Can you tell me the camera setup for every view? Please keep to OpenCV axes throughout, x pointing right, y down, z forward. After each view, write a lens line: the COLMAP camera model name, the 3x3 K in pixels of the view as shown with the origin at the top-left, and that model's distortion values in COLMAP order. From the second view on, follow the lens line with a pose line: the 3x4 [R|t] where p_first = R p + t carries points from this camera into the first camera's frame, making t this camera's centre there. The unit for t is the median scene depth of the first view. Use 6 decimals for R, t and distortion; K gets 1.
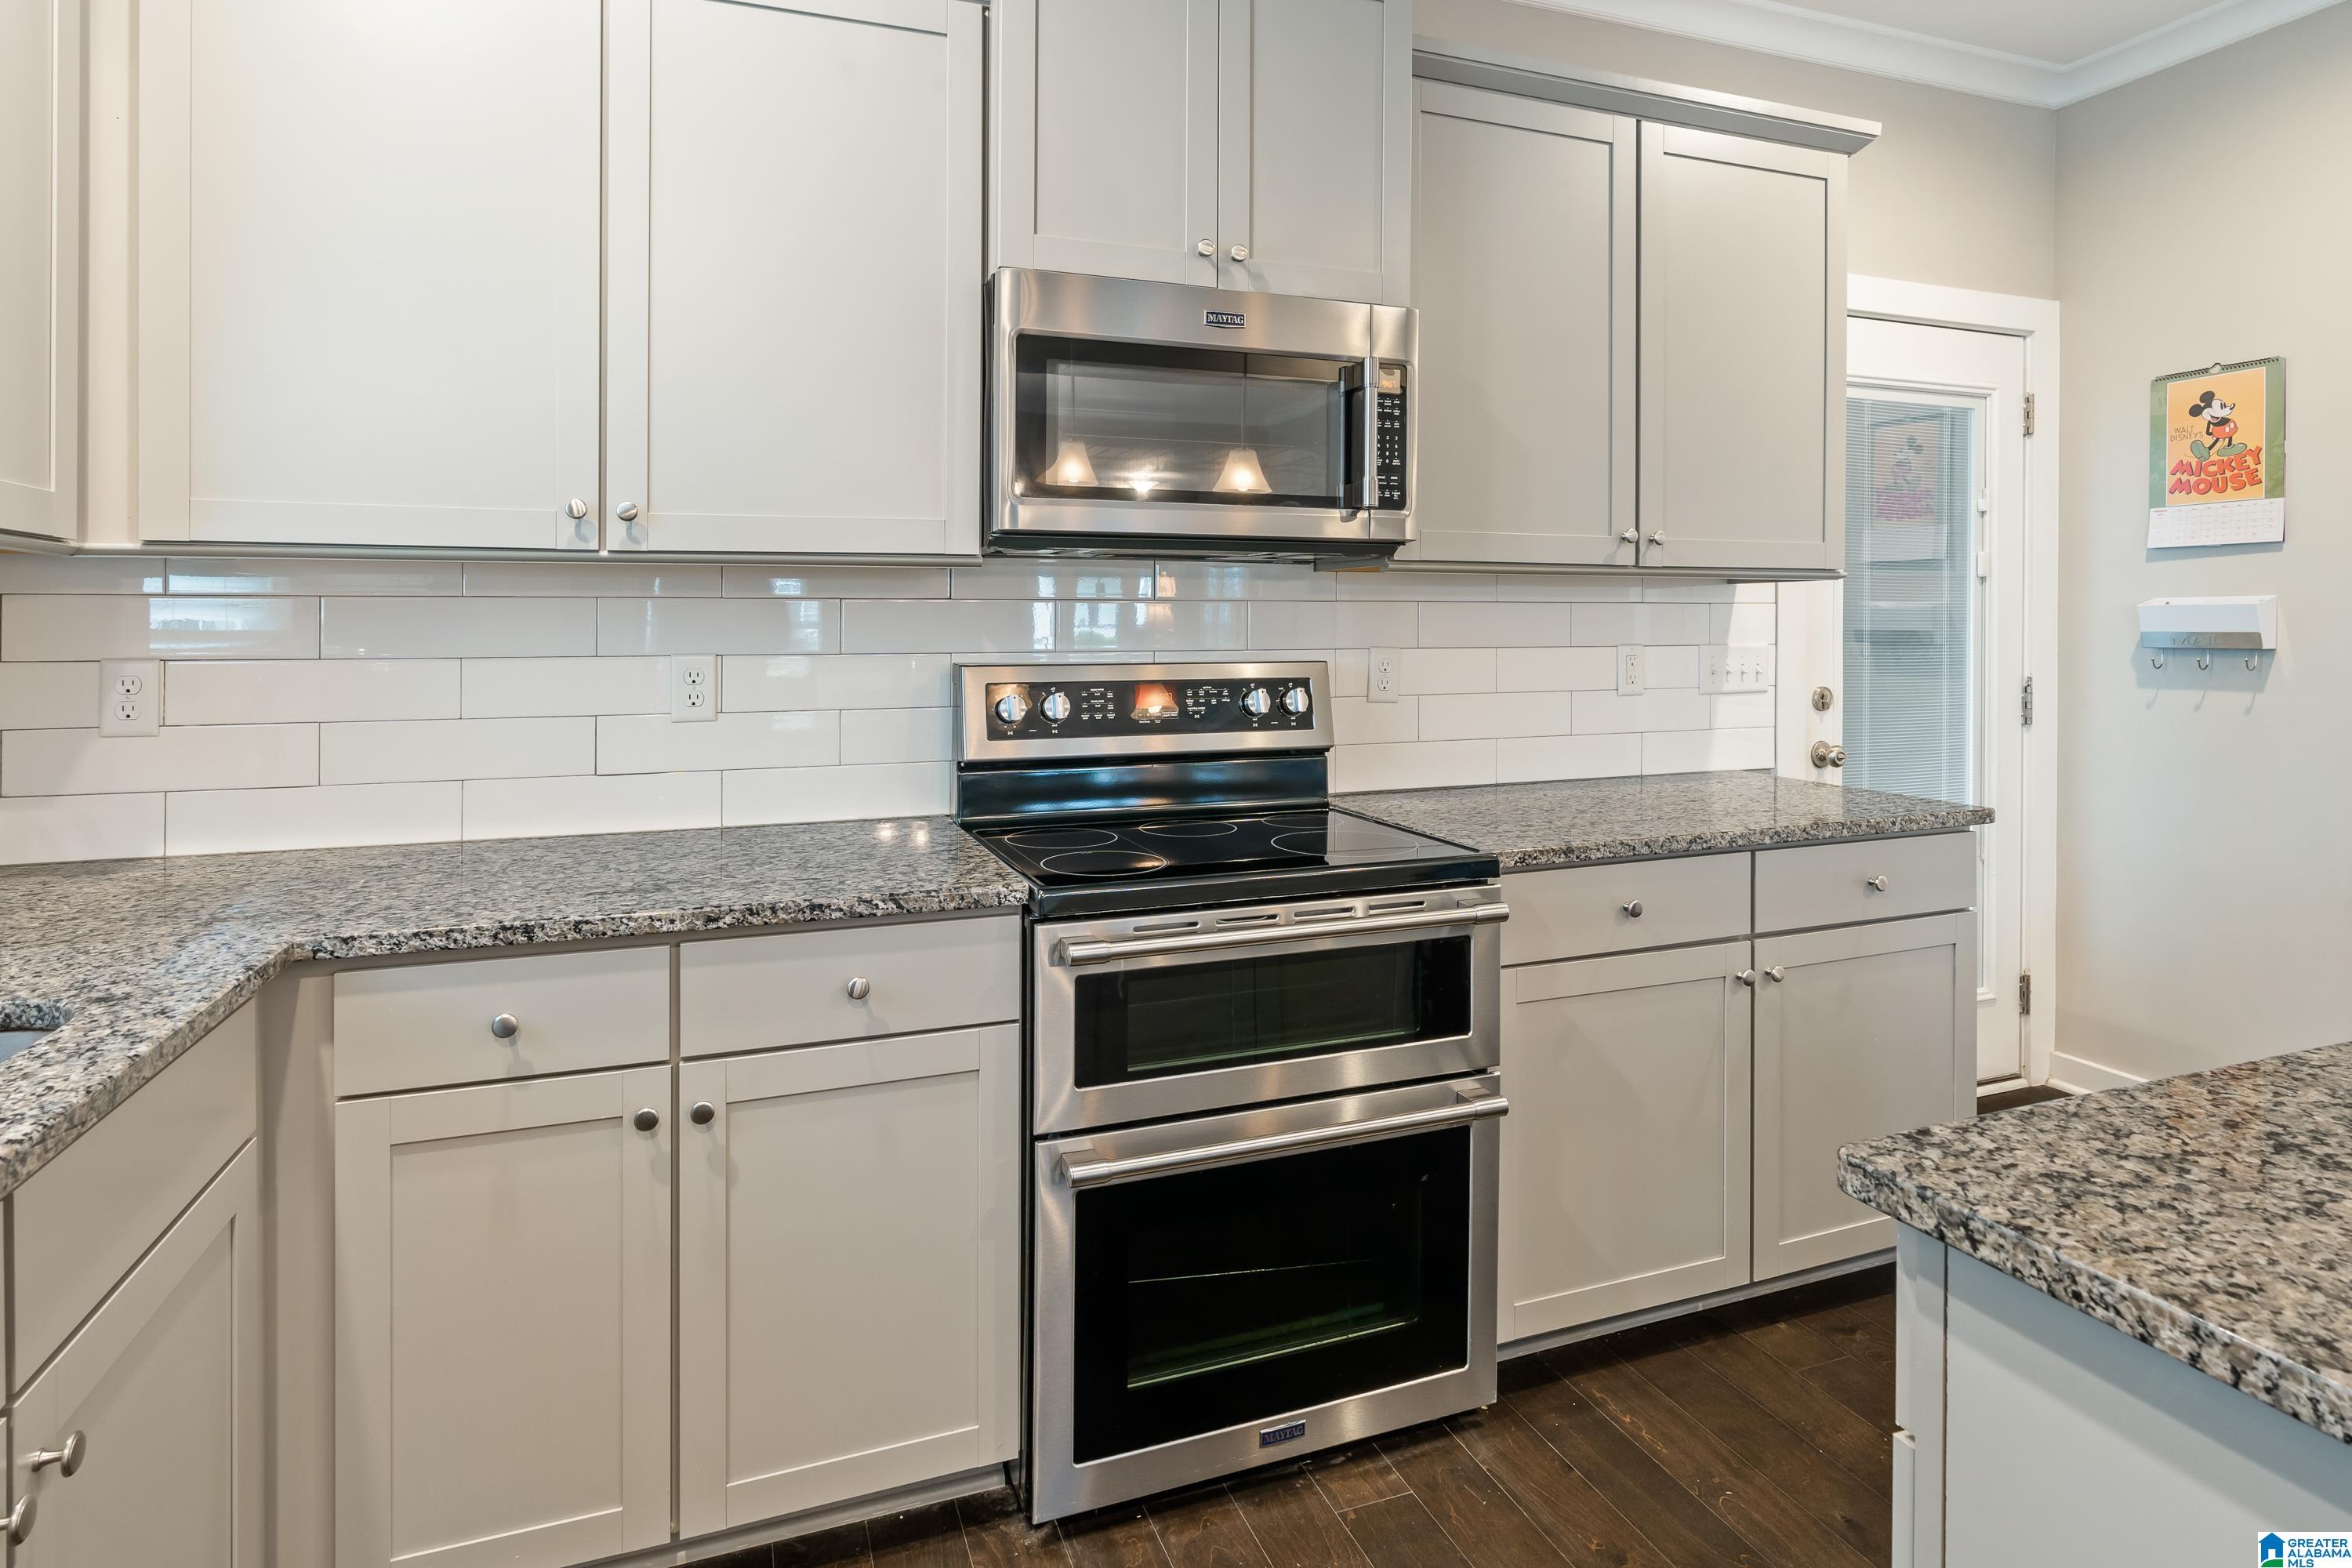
lens RADIAL K [[1212.2, 0, 1157.2], [0, 1212.2, 626.6], [0, 0, 1]] dist [-0.011489, 0.002000]
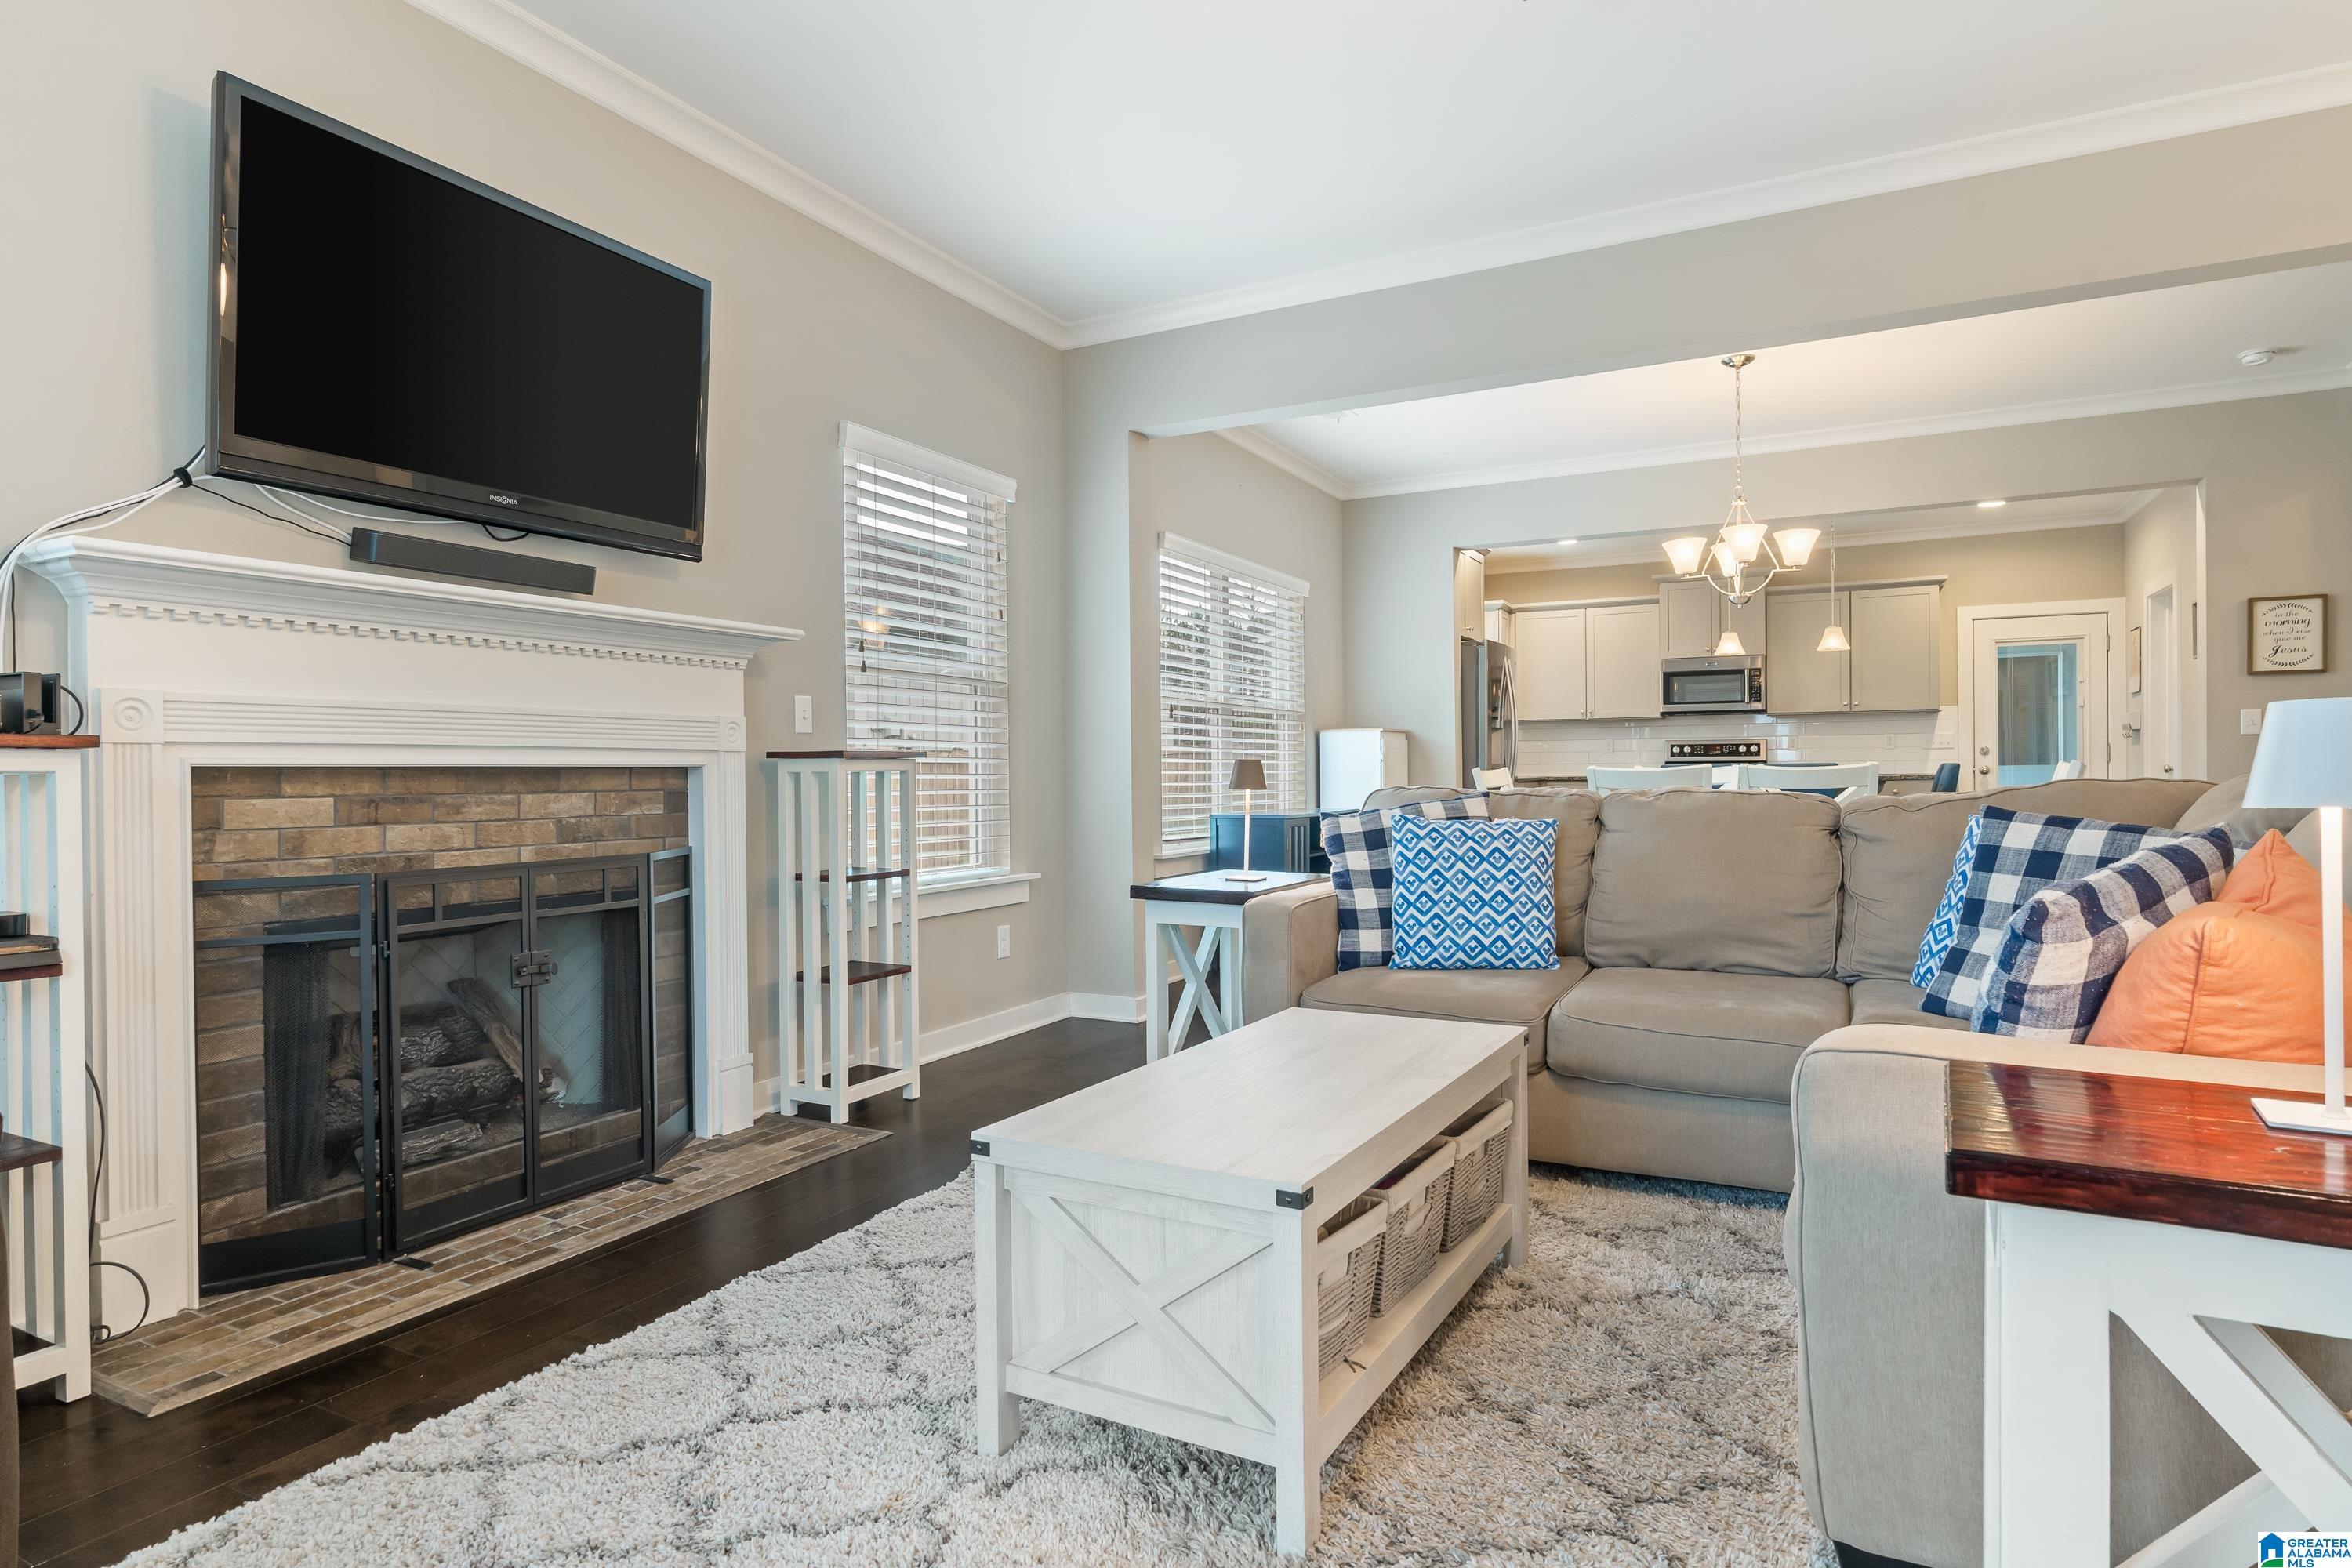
lens RADIAL K [[1279.5, 0, 1152.2], [0, 1279.5, 776.5], [0, 0, 1]] dist [-0.008090, 0.002399]
pose [[0.662268, -0.001756, -0.749265, 2.175354], [0.002877, 0.999996, 0.000199, 0.161584], [0.749261, -0.002287, 0.662271, -3.644658]]
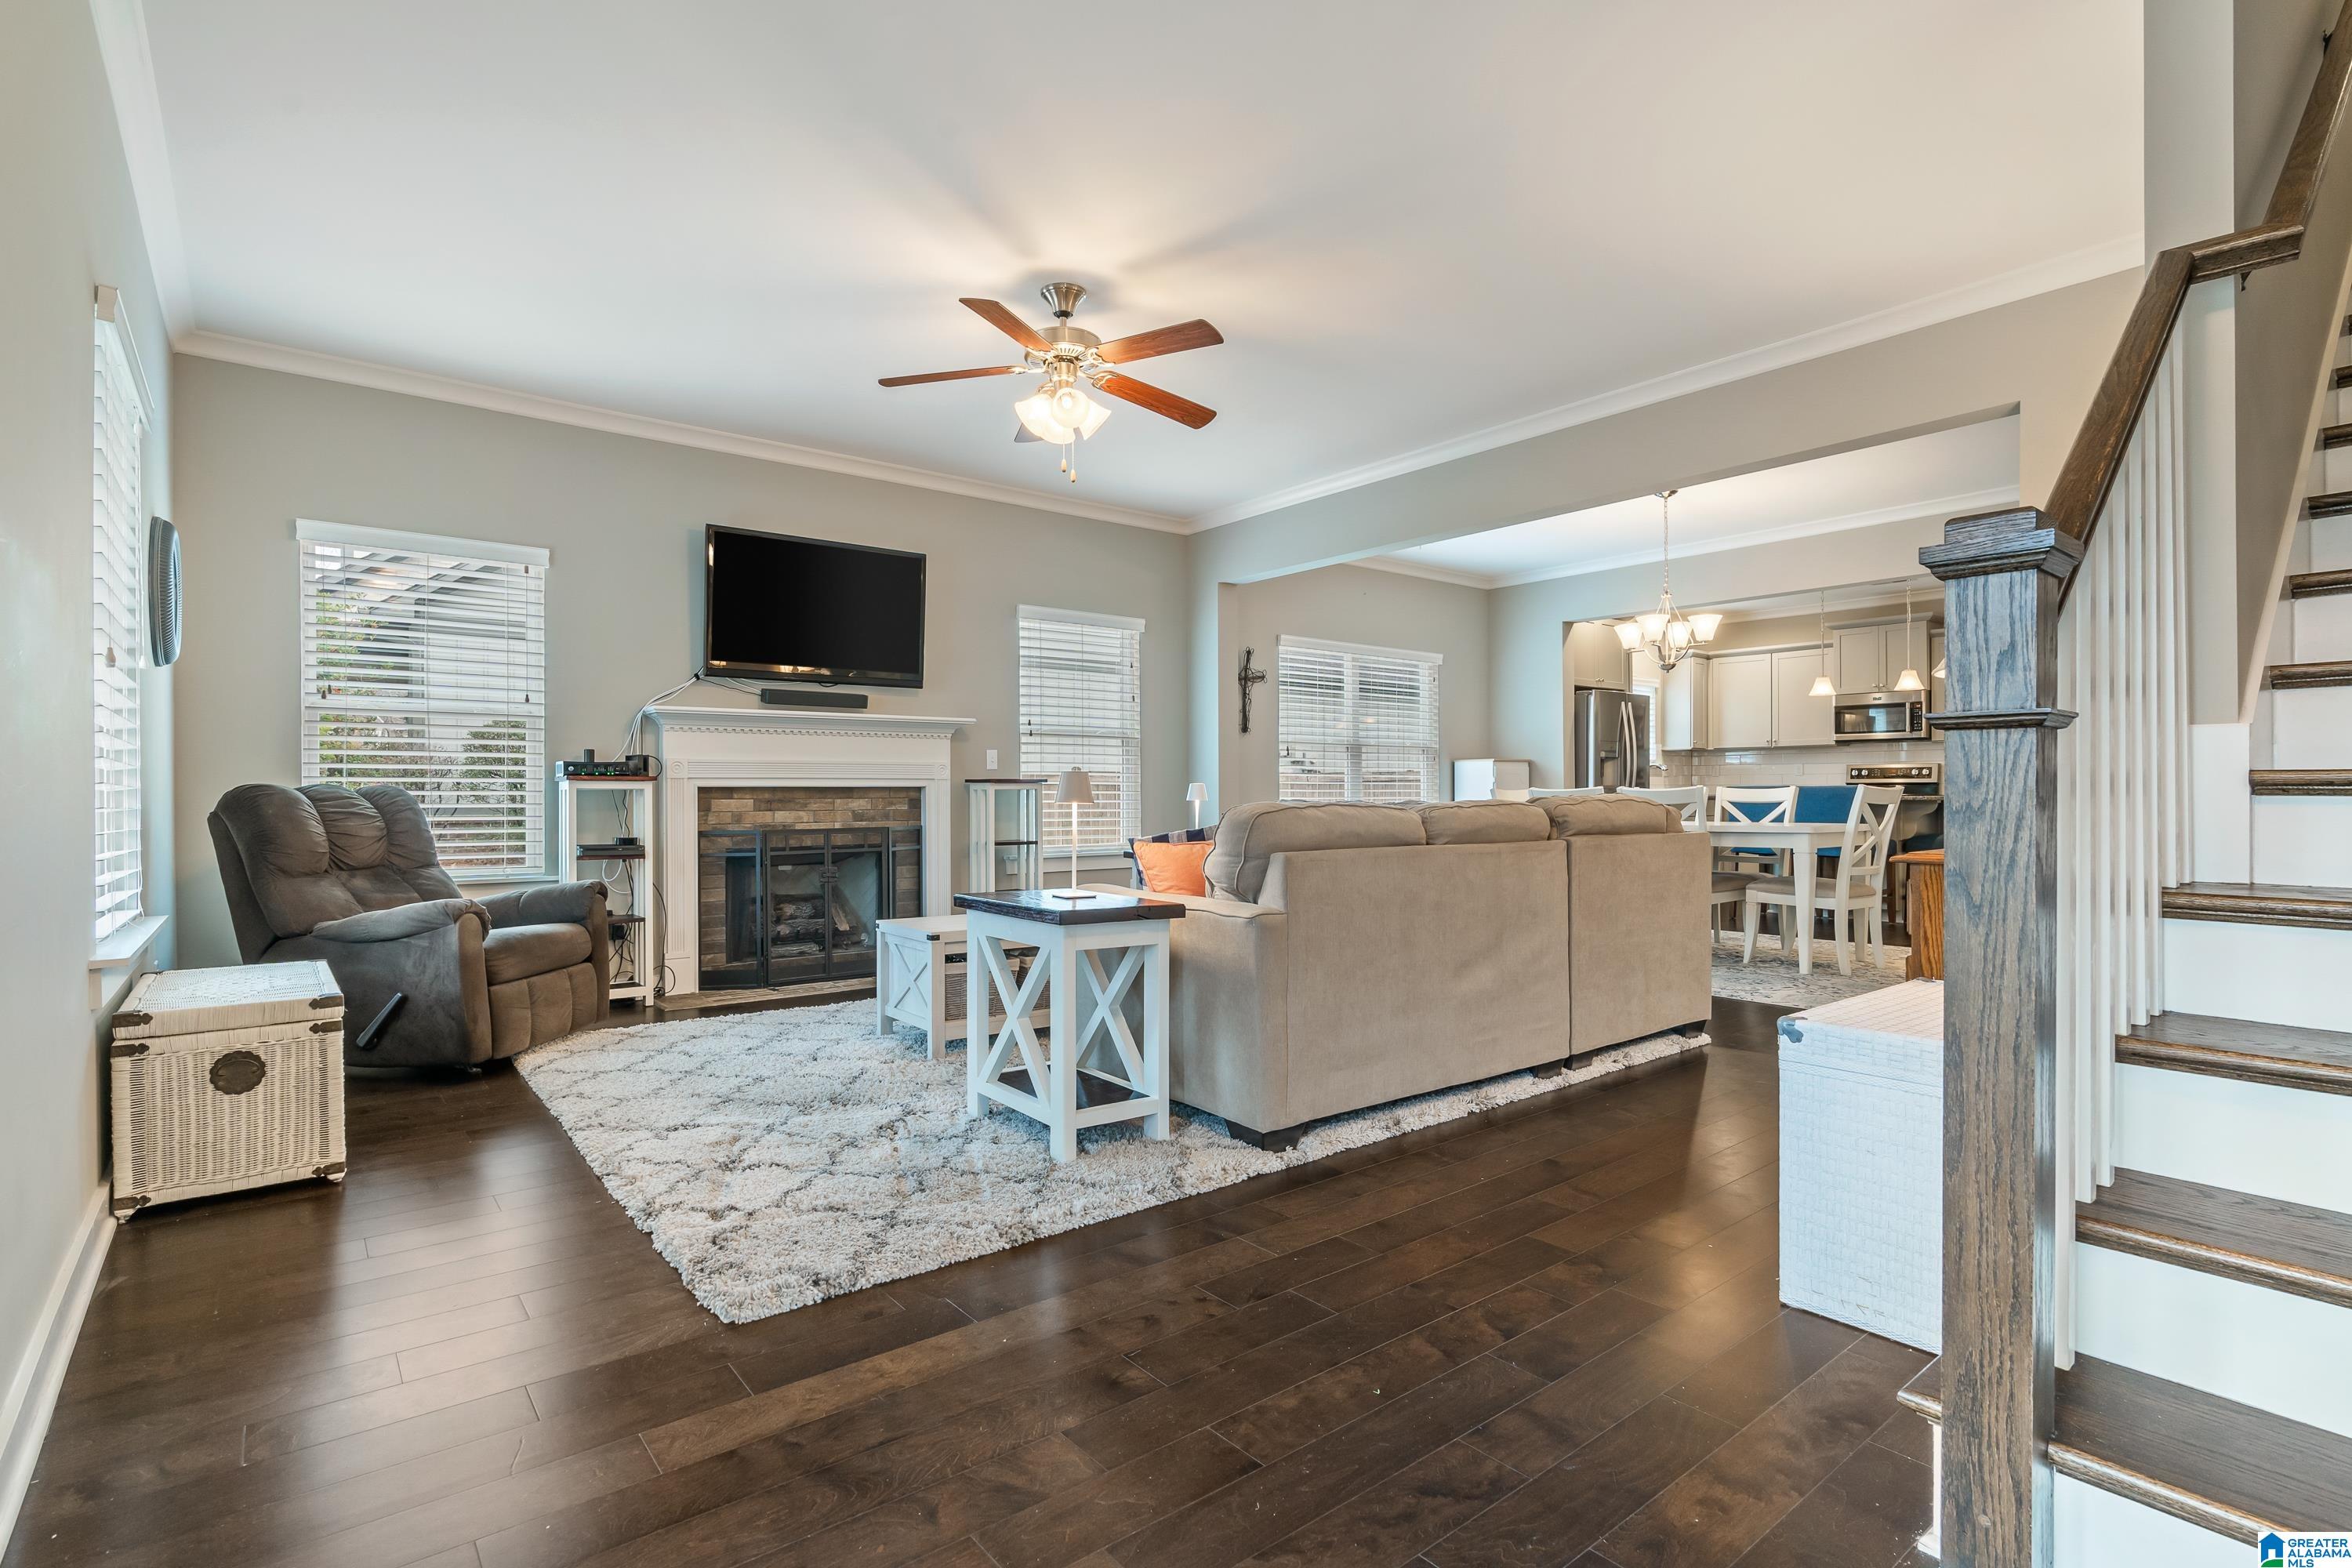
lens RADIAL K [[1093.2, 0, 1170.4], [0, 1093.2, 795.9], [0, 0, 1]] dist [-0.008772, 0.001430]
pose [[0.307167, 0.005004, -0.951643, 3.479626], [-0.002850, 0.999987, 0.004338, 0.157453], [0.951651, 0.001379, 0.307177, -3.276555]]
